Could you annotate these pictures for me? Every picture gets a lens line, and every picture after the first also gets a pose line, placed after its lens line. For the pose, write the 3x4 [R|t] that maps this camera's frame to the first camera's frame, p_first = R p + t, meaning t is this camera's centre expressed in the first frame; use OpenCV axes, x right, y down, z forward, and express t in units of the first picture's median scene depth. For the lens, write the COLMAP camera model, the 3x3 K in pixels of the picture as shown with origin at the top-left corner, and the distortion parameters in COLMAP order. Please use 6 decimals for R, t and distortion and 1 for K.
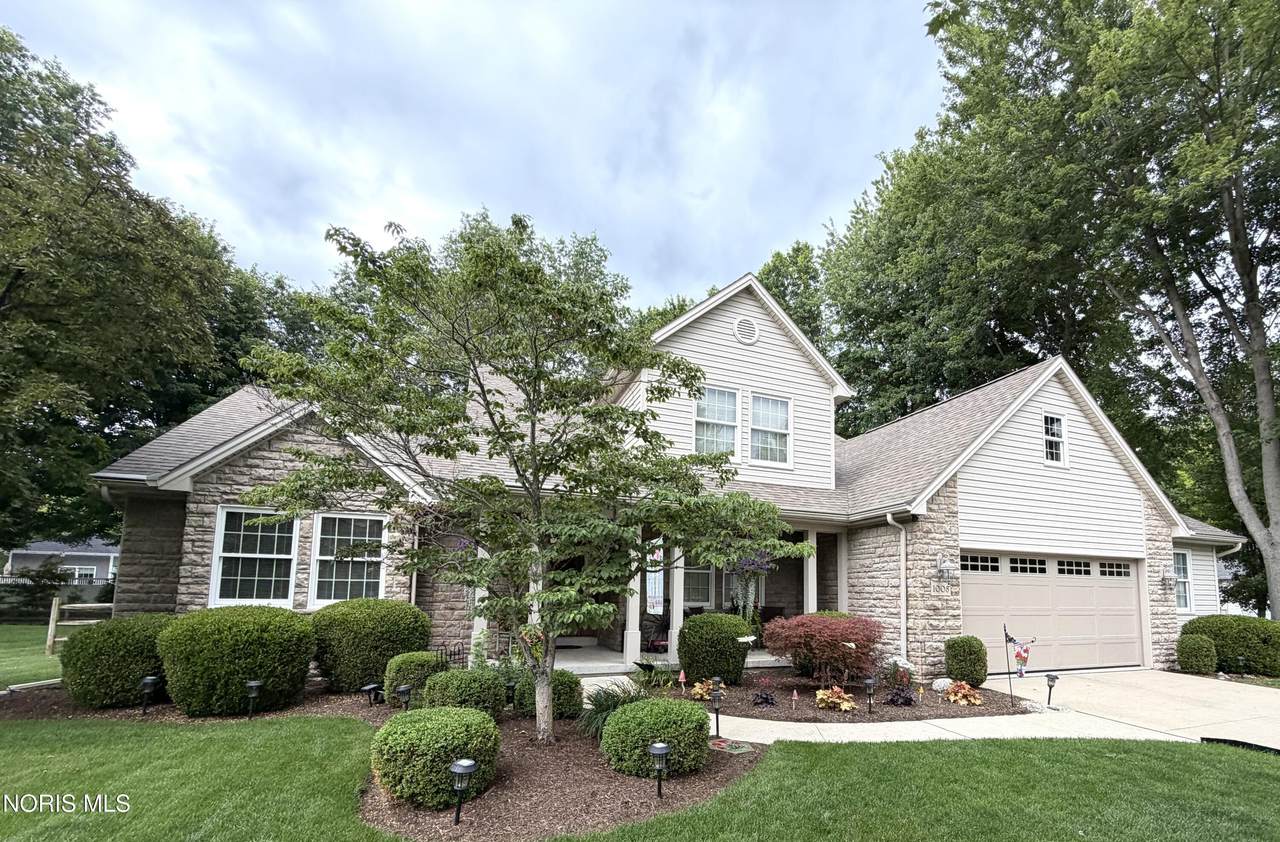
lens RADIAL K [[570.0, 0, 709.8], [0, 570.0, 538.8], [0, 0, 1]] dist [-0.001846, 0.000112]
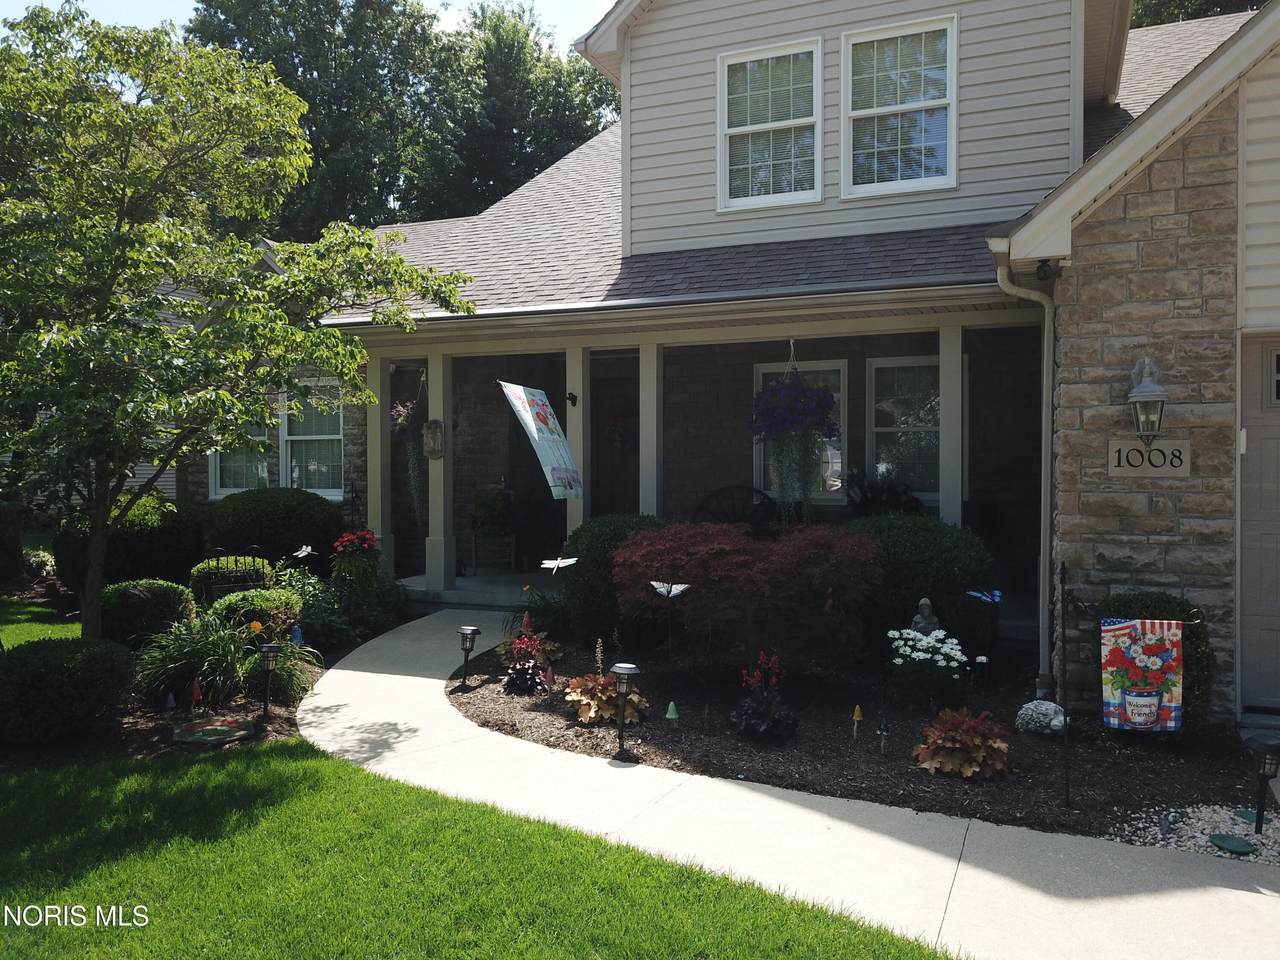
lens RADIAL K [[984.0, 0, 640.0], [0, 984.0, 480.0], [0, 0, 1]] dist [0.008191, -0.010219]
pose [[0.695154, -0.005861, -0.718837, 0.540148], [0.079094, 0.994519, 0.068380, 0.029756], [0.714497, -0.104390, 0.691807, 0.302068]]
